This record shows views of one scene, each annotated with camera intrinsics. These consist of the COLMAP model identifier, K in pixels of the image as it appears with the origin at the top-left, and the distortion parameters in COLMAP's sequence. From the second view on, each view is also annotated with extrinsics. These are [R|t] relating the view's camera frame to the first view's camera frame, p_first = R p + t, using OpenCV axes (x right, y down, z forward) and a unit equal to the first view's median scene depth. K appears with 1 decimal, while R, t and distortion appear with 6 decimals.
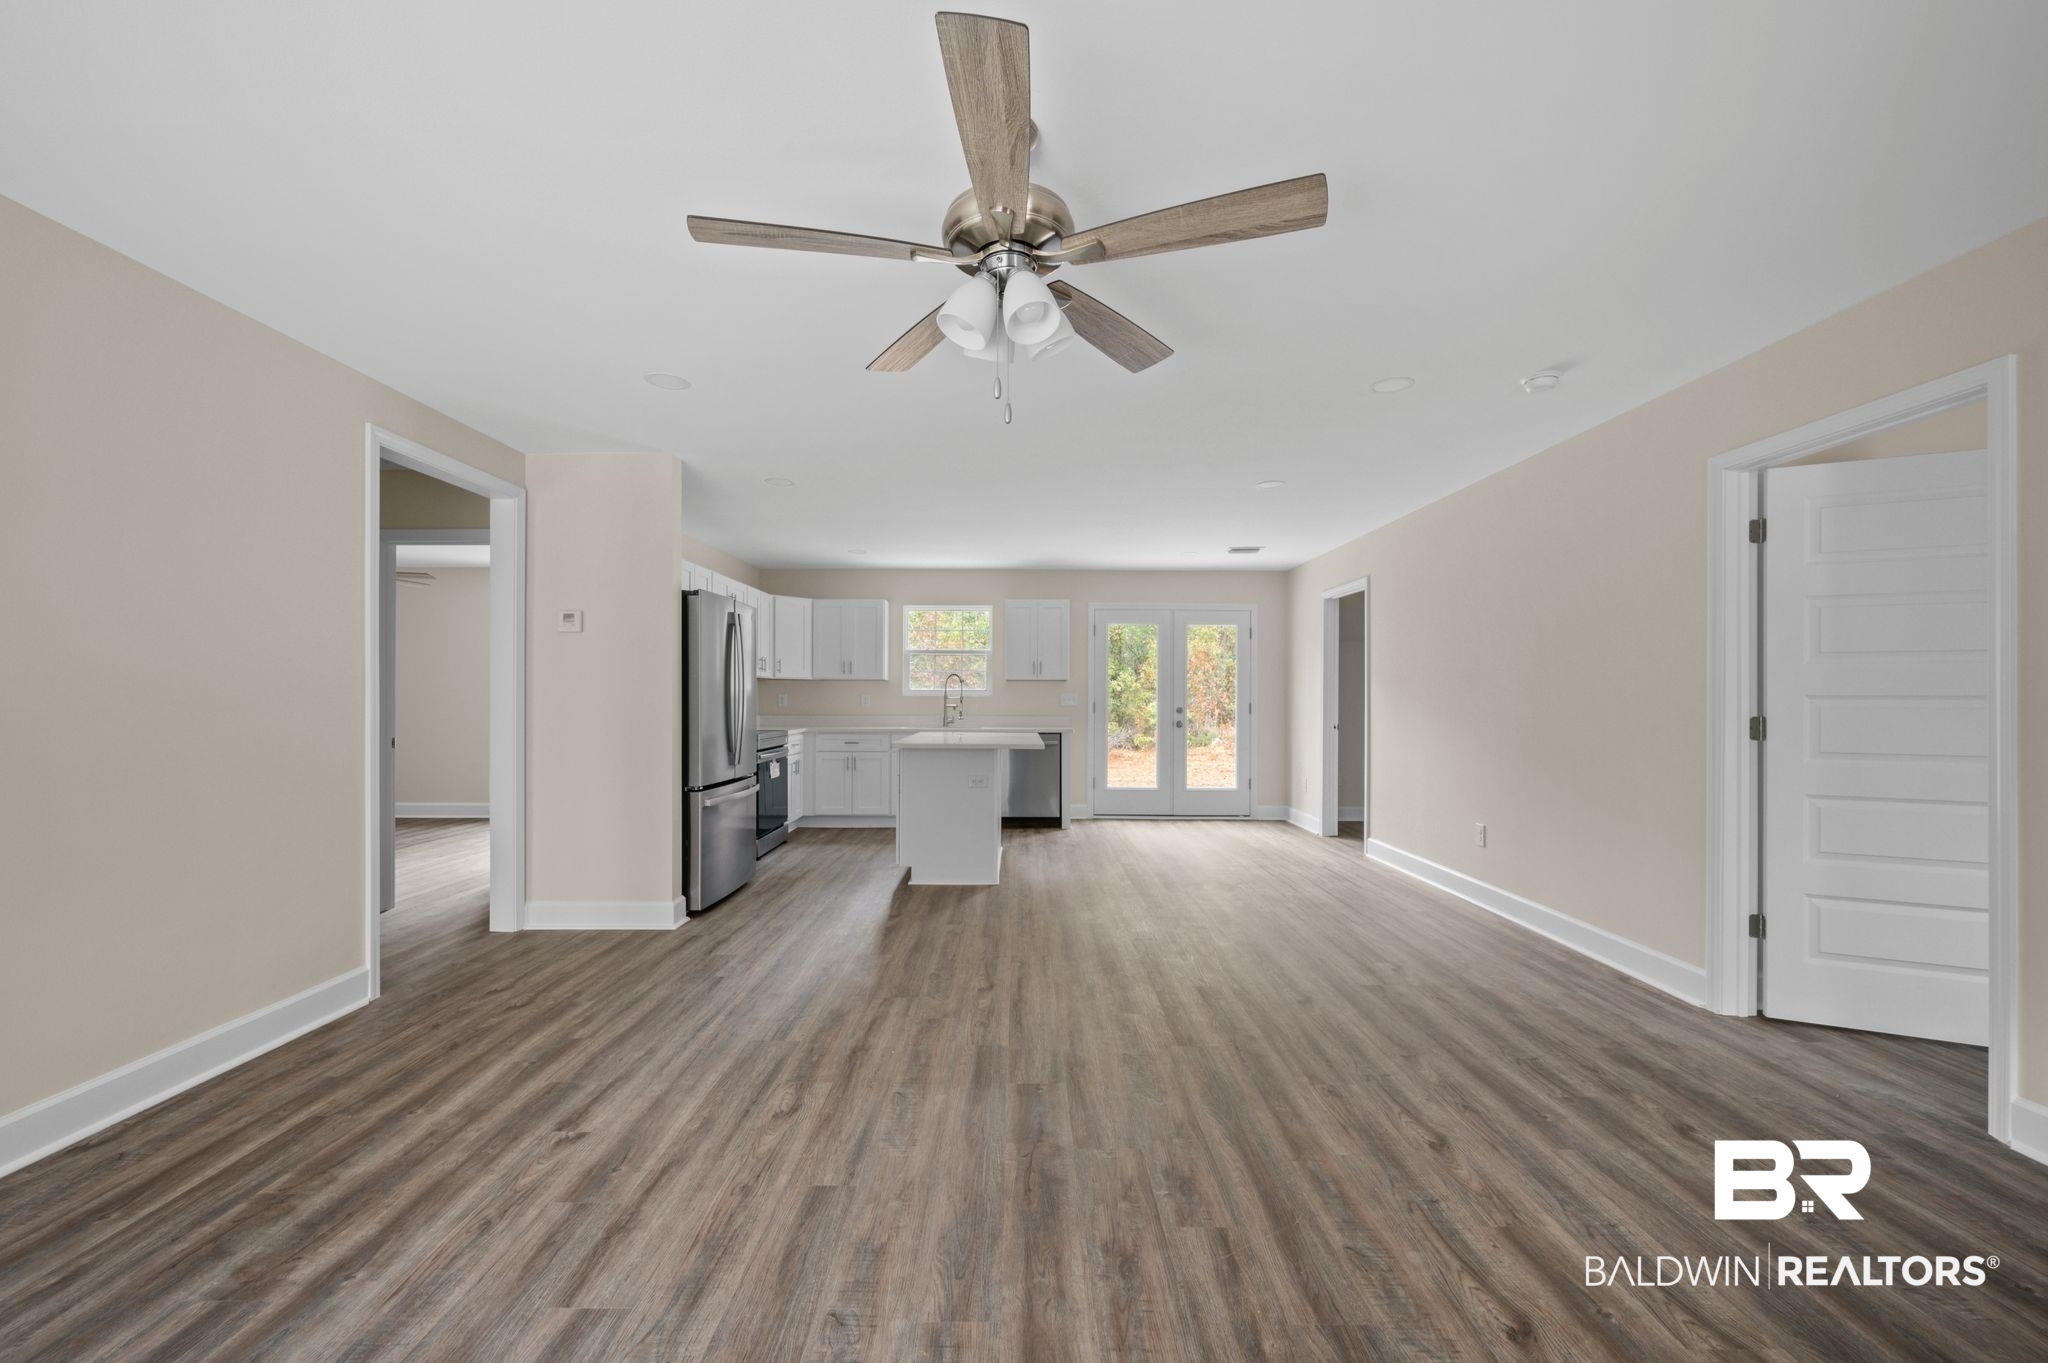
lens RADIAL K [[802.8, 0, 1022.4], [0, 802.8, 694.2], [0, 0, 1]] dist [-0.003425, -0.000754]
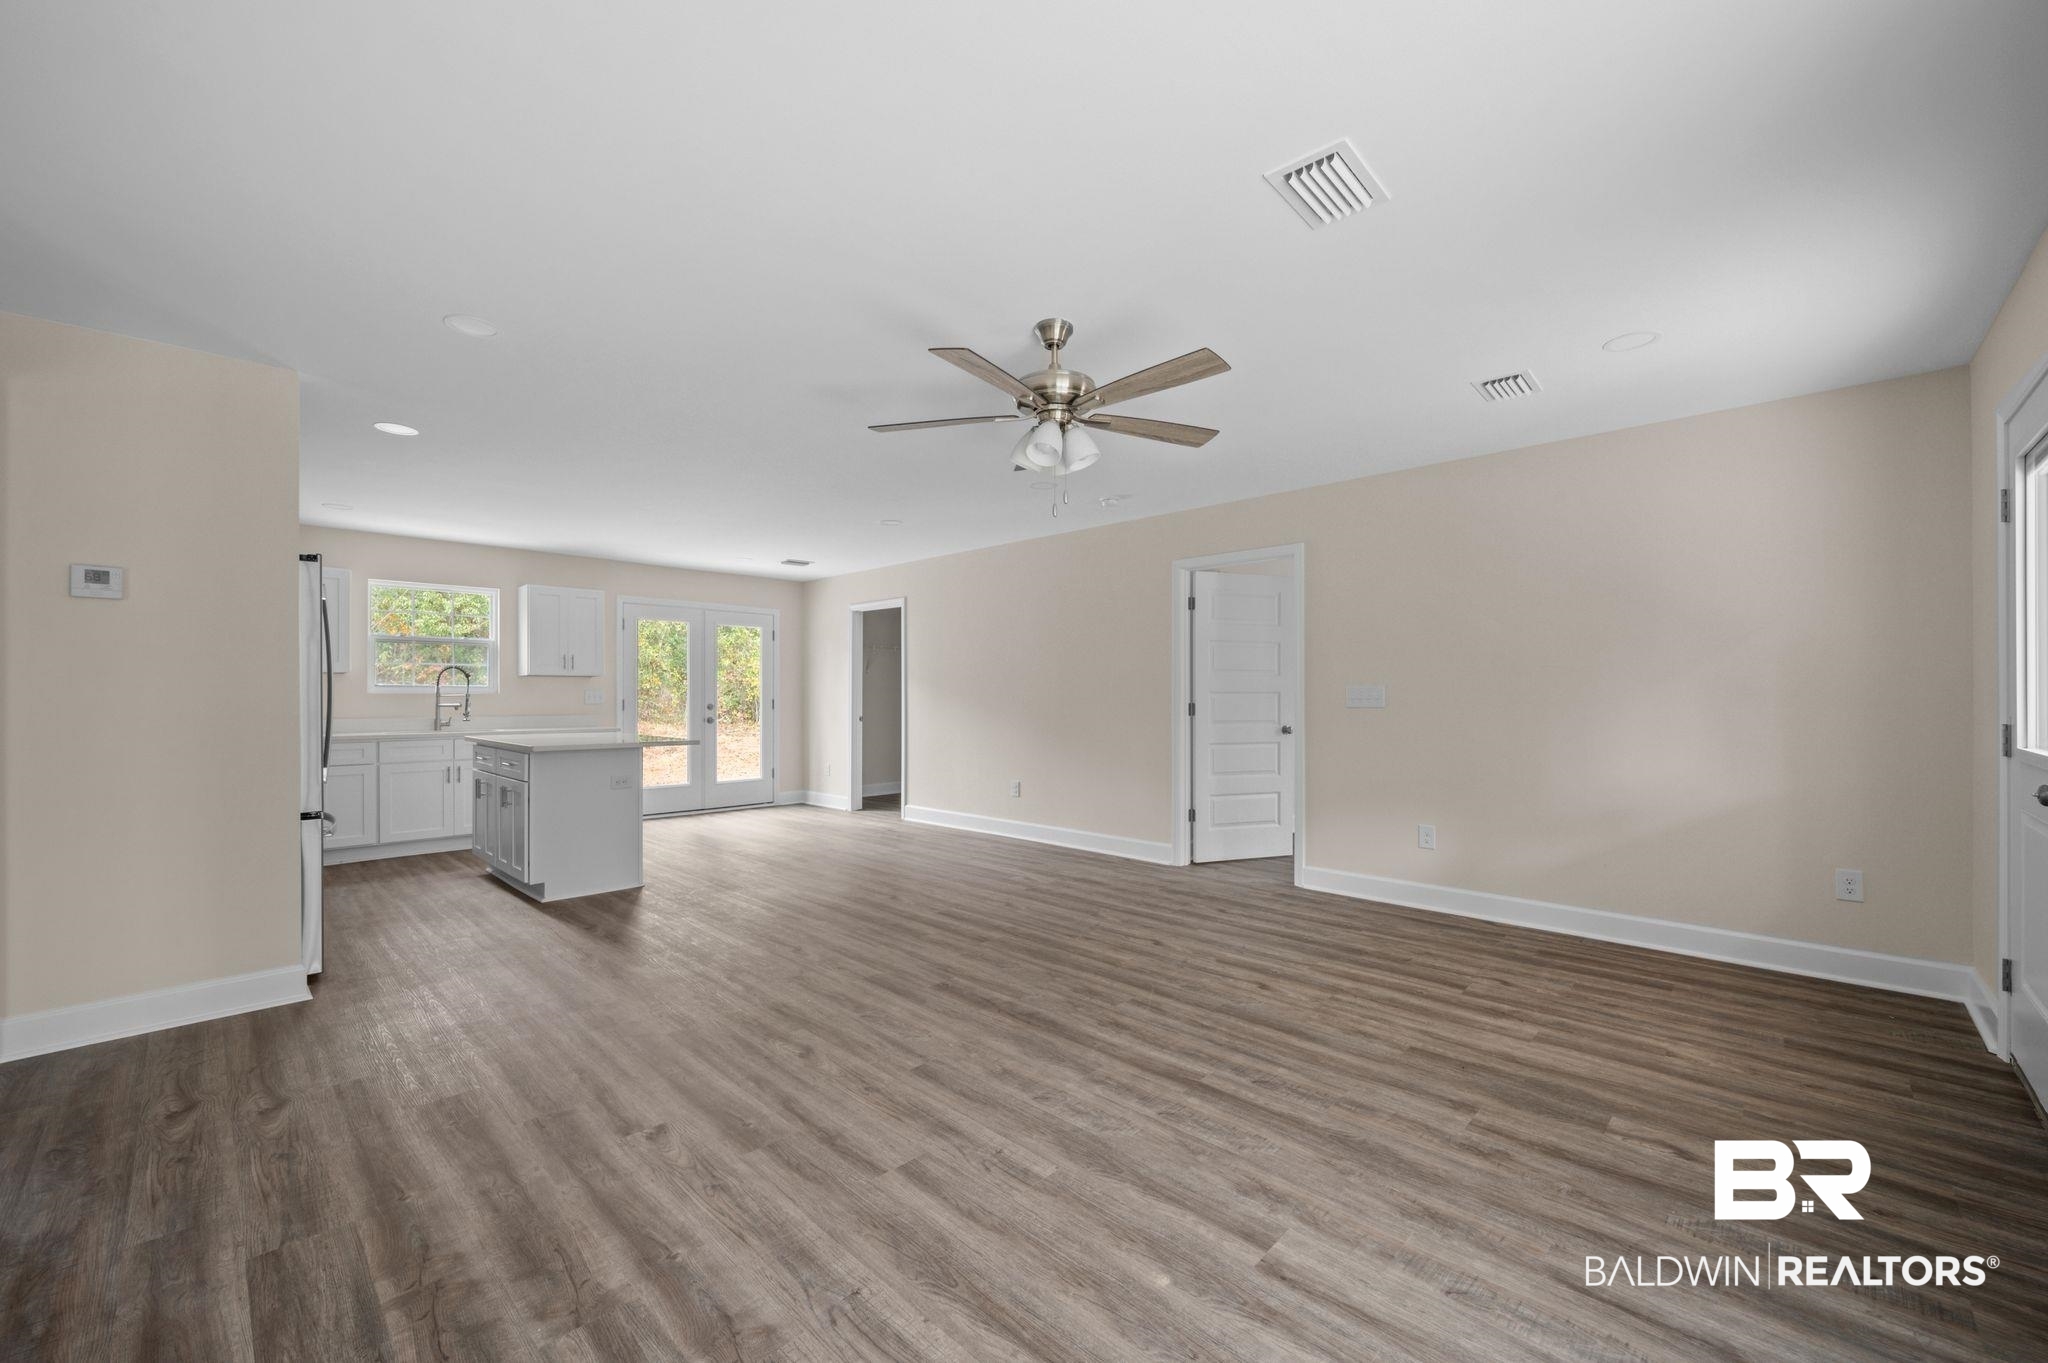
lens RADIAL K [[802.8, 0, 1022.4], [0, 802.8, 694.2], [0, 0, 1]] dist [-0.003425, -0.000754]
pose [[0.698737, -0.003465, 0.715370, -0.780198], [0.000634, 0.999991, 0.004224, -0.000846], [-0.715378, -0.002498, 0.698733, -0.028191]]
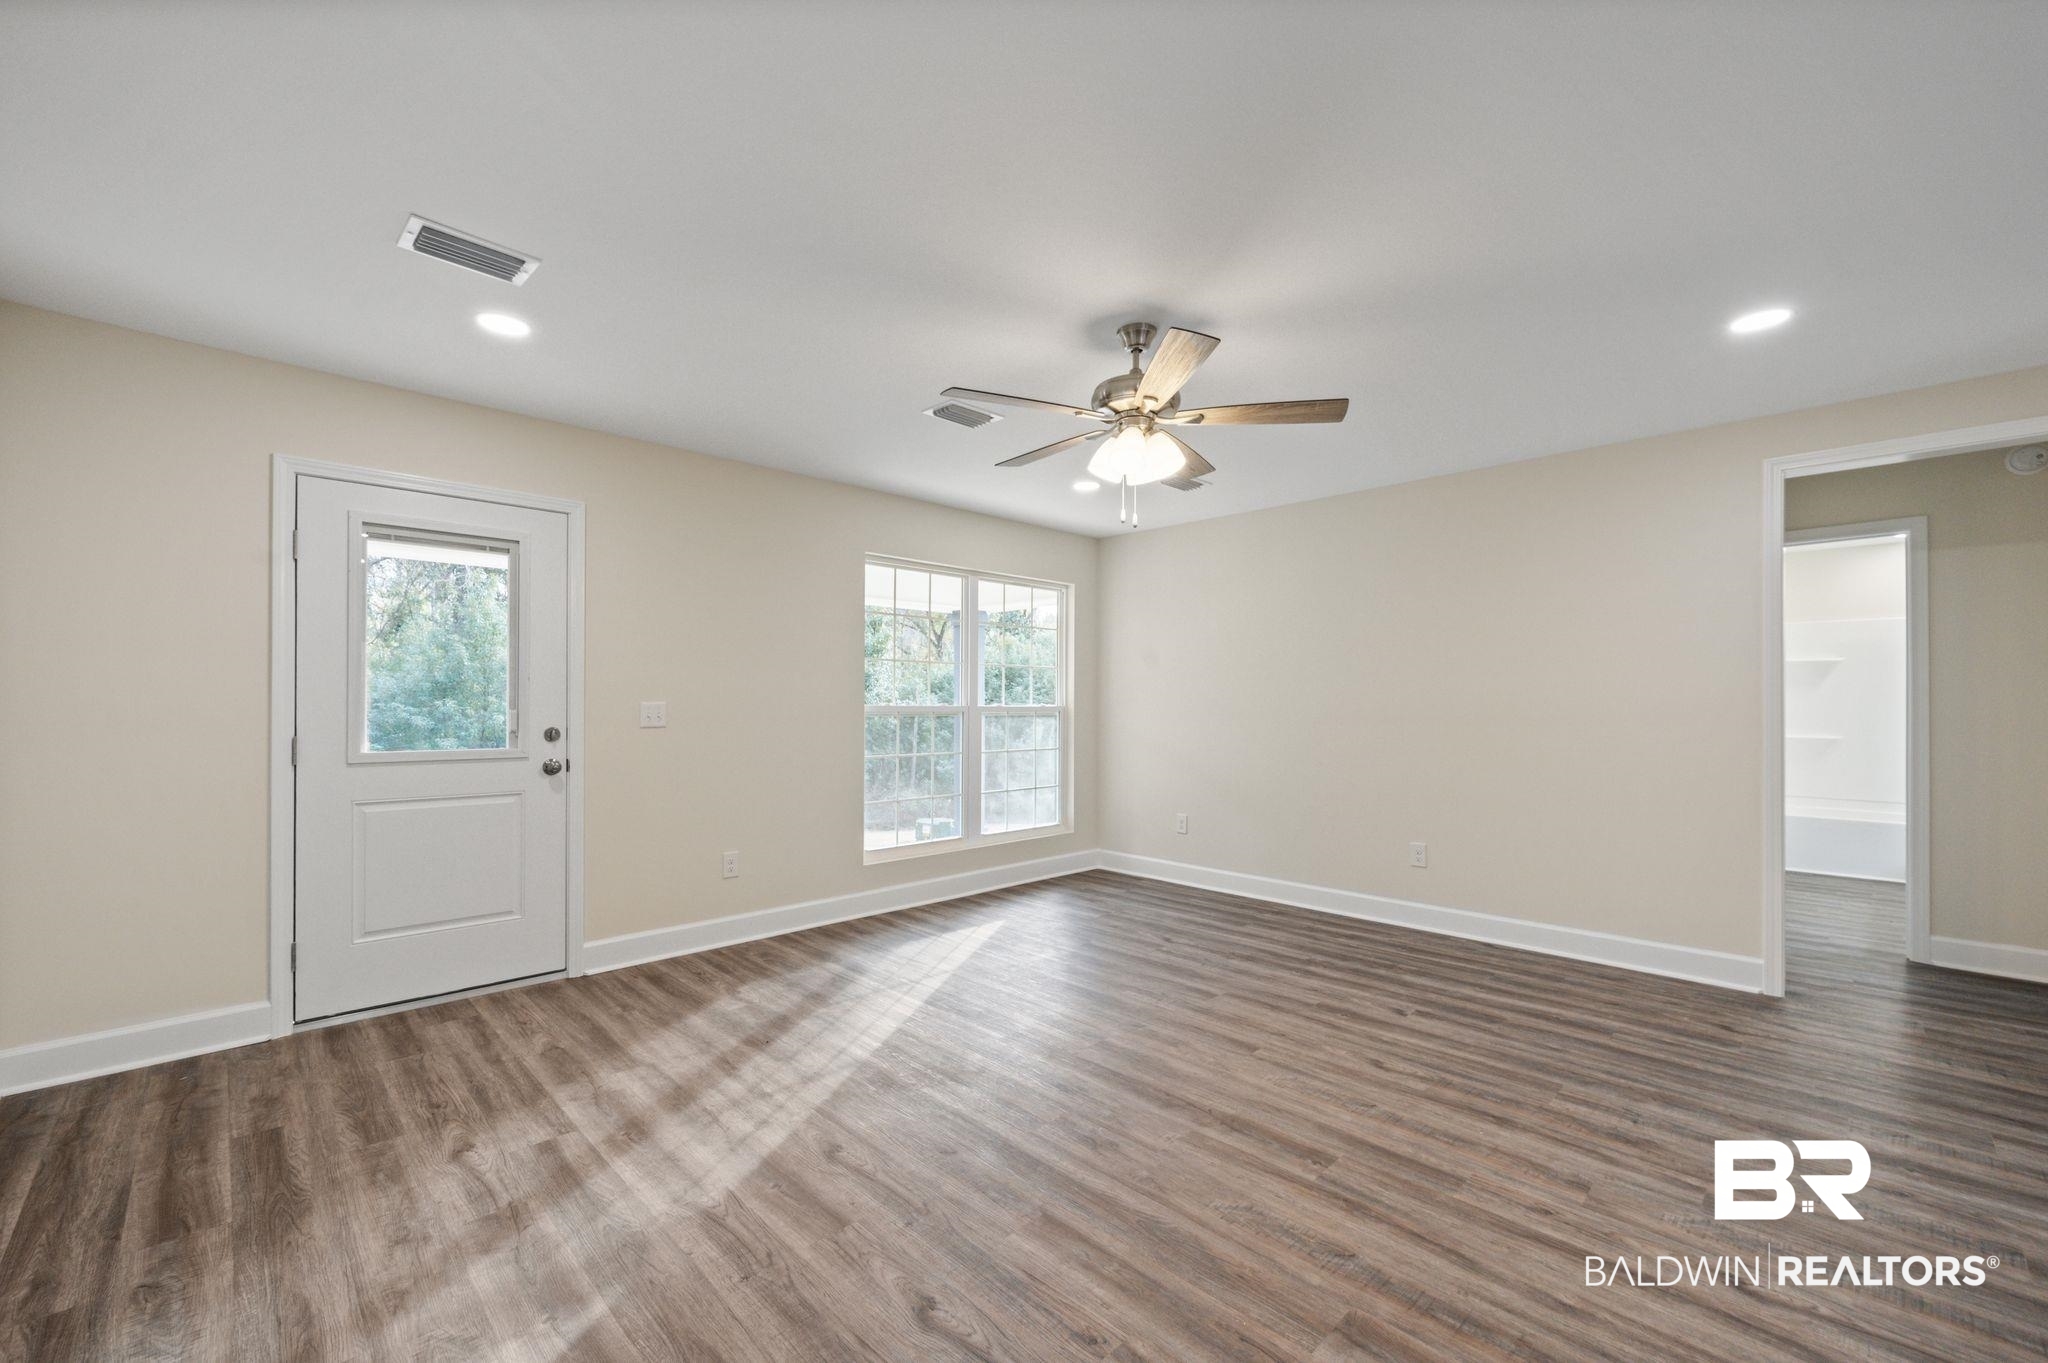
lens RADIAL K [[827.6, 0, 1028.9], [0, 827.6, 708.9], [0, 0, 1]] dist [-0.000343, 0.000860]
pose [[-0.715684, -0.000434, -0.698424, 0.797975], [-0.001517, 0.999998, 0.000932, -0.000799], [0.698423, 0.001726, -0.715684, 1.304852]]
